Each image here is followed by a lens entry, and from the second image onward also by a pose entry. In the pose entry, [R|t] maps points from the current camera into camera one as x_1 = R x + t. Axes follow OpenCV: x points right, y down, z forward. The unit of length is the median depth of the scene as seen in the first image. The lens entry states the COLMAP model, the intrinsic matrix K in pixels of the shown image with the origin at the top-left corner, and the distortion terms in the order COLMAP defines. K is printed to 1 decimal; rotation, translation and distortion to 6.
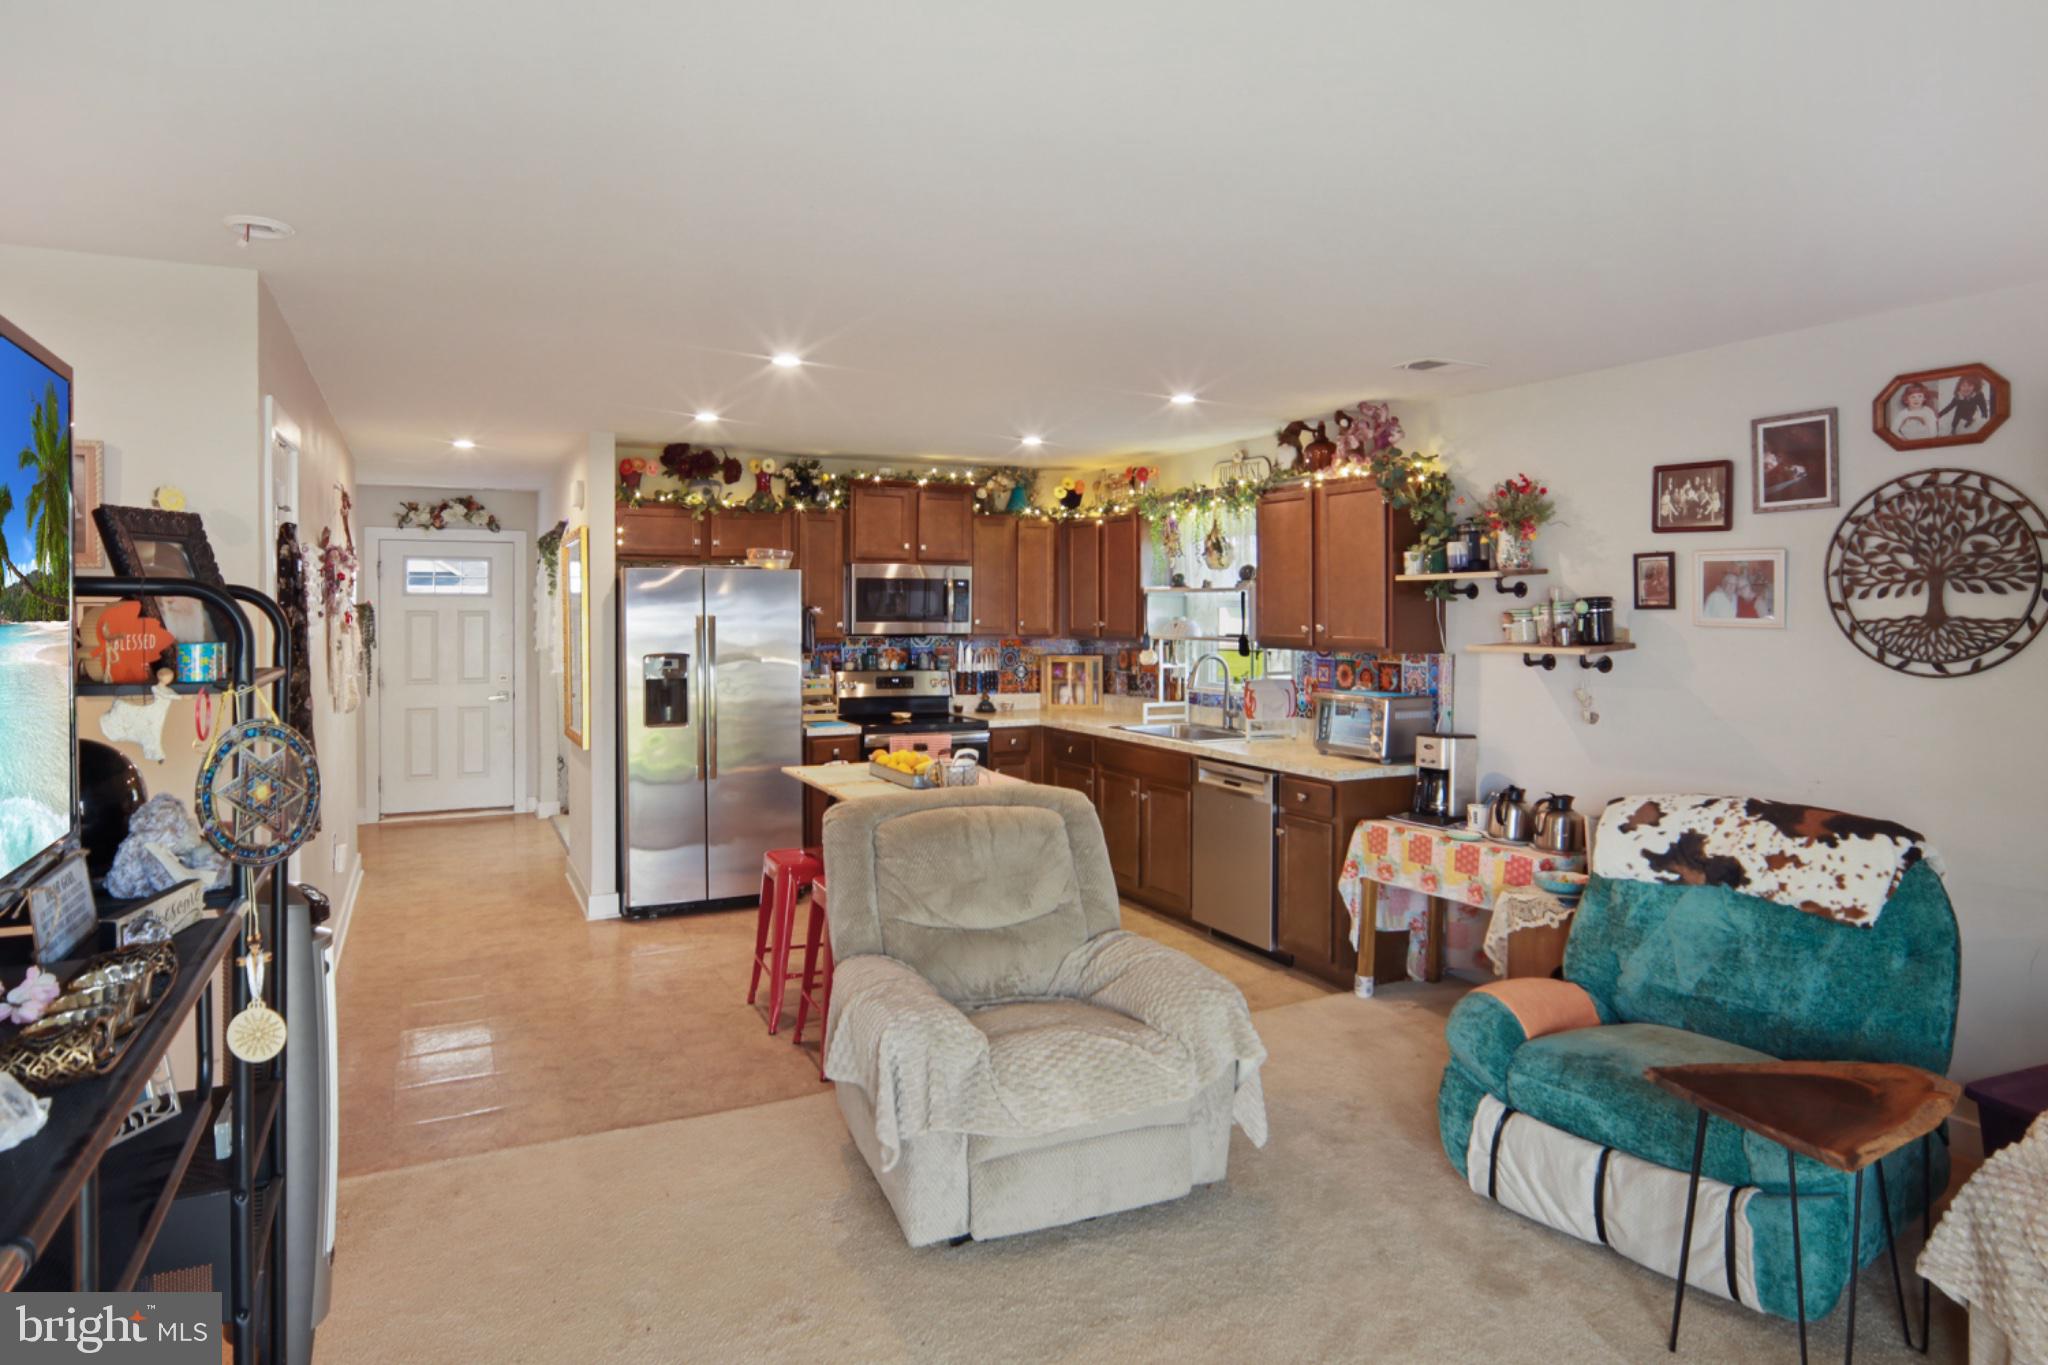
lens RADIAL K [[1154.0, 0, 1008.2], [0, 1154.0, 620.1], [0, 0, 1]] dist [-0.028724, 0.012335]
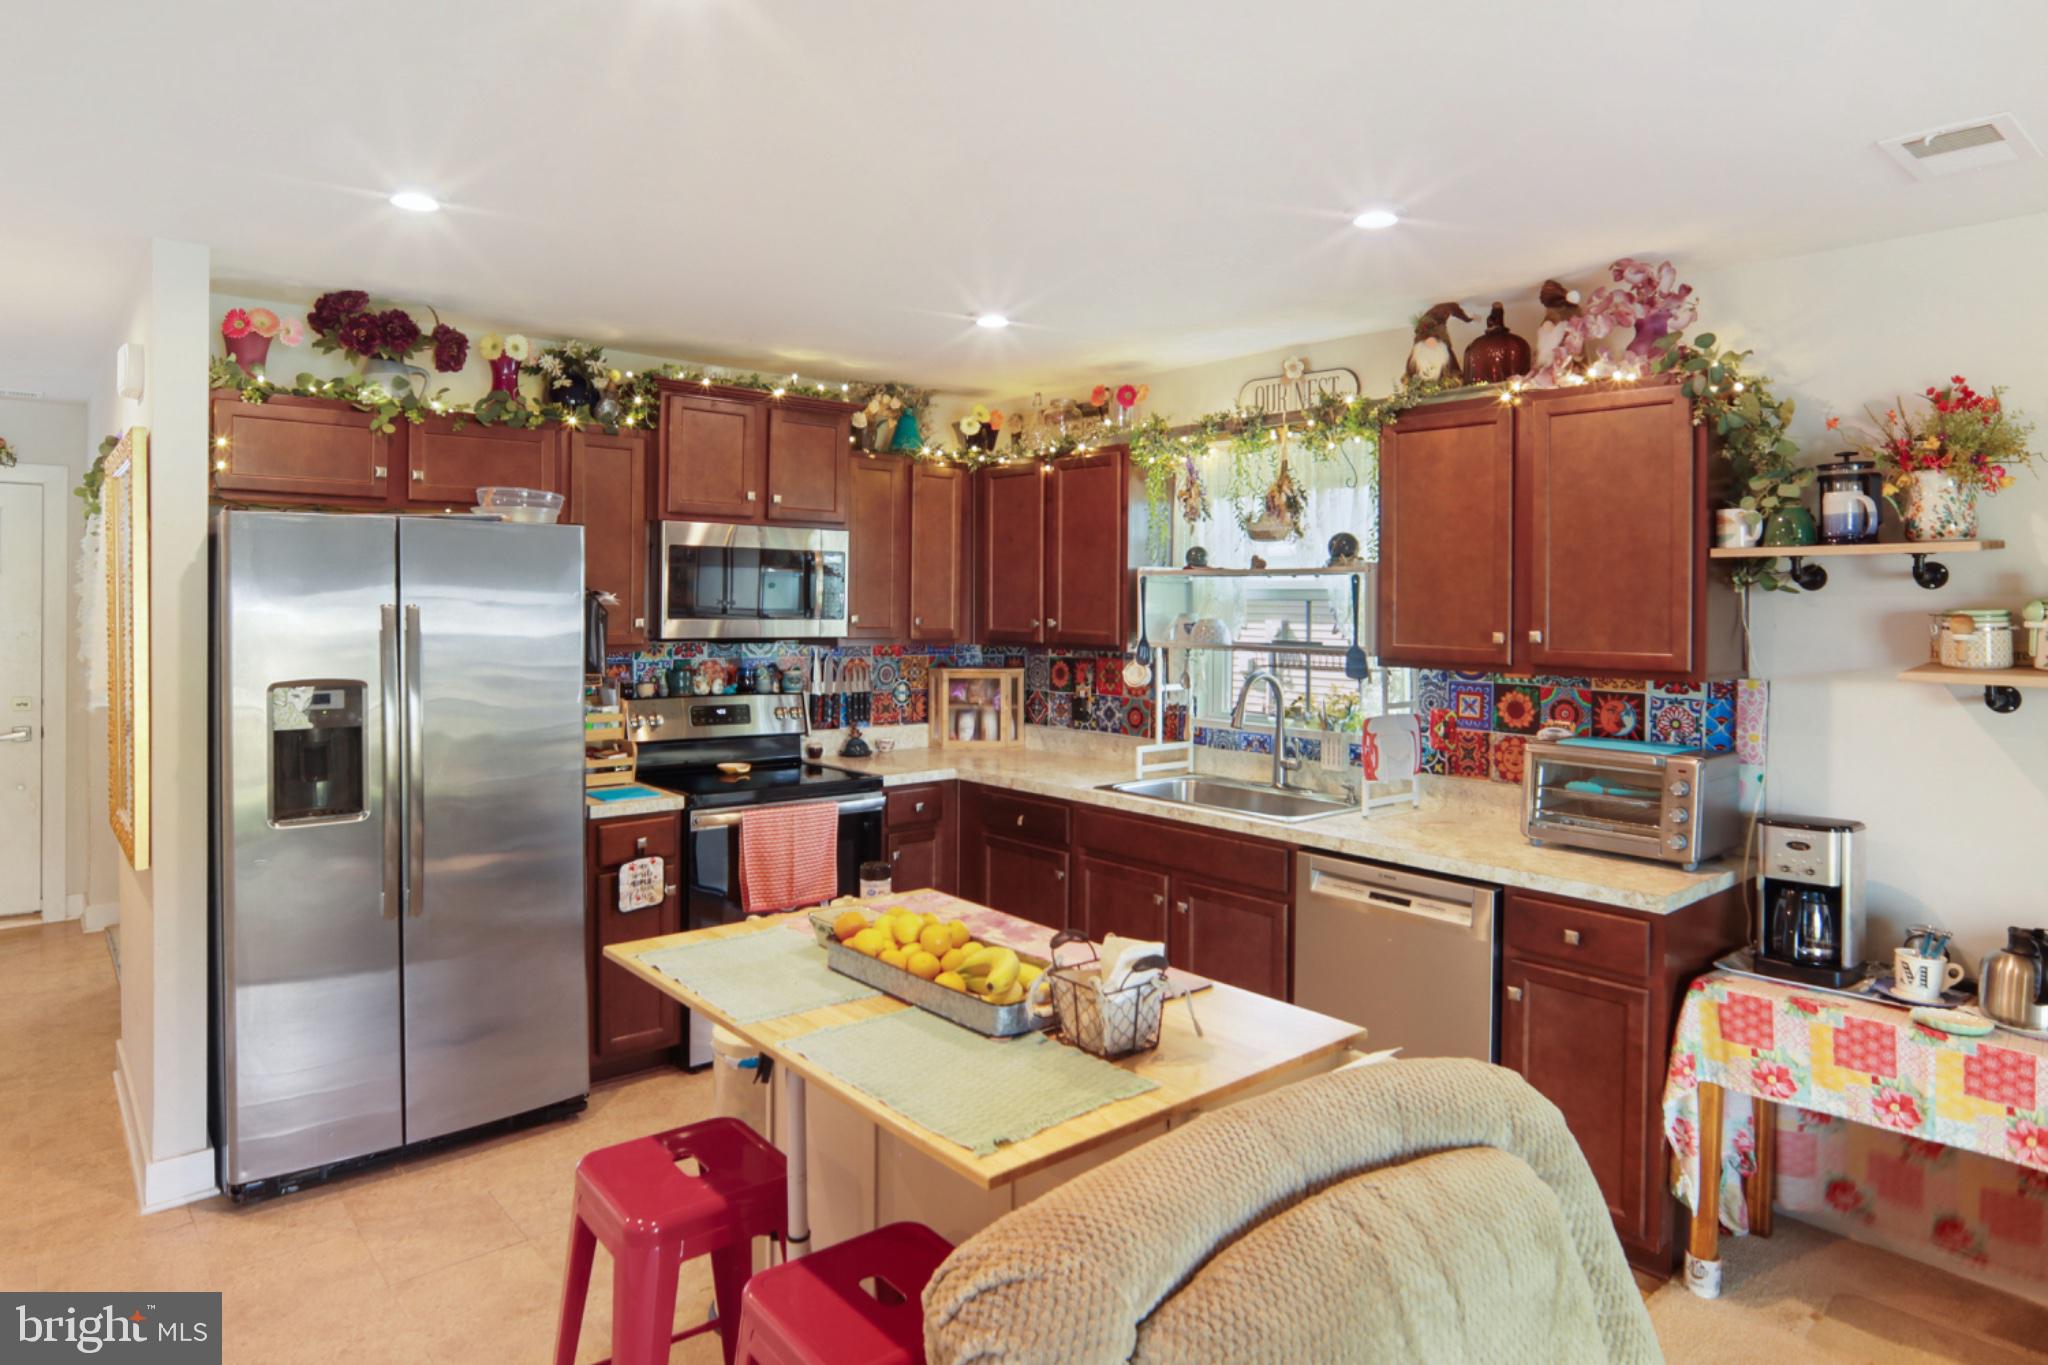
lens RADIAL K [[1154.0, 0, 1000.4], [0, 1154.0, 612.9], [0, 0, 1]] dist [-0.028724, 0.012335]
pose [[0.968162, 0.006286, 0.250244, -0.120182], [-0.006658, 0.999978, 0.000642, -0.002966], [-0.250235, -0.002287, 0.968182, 0.396056]]
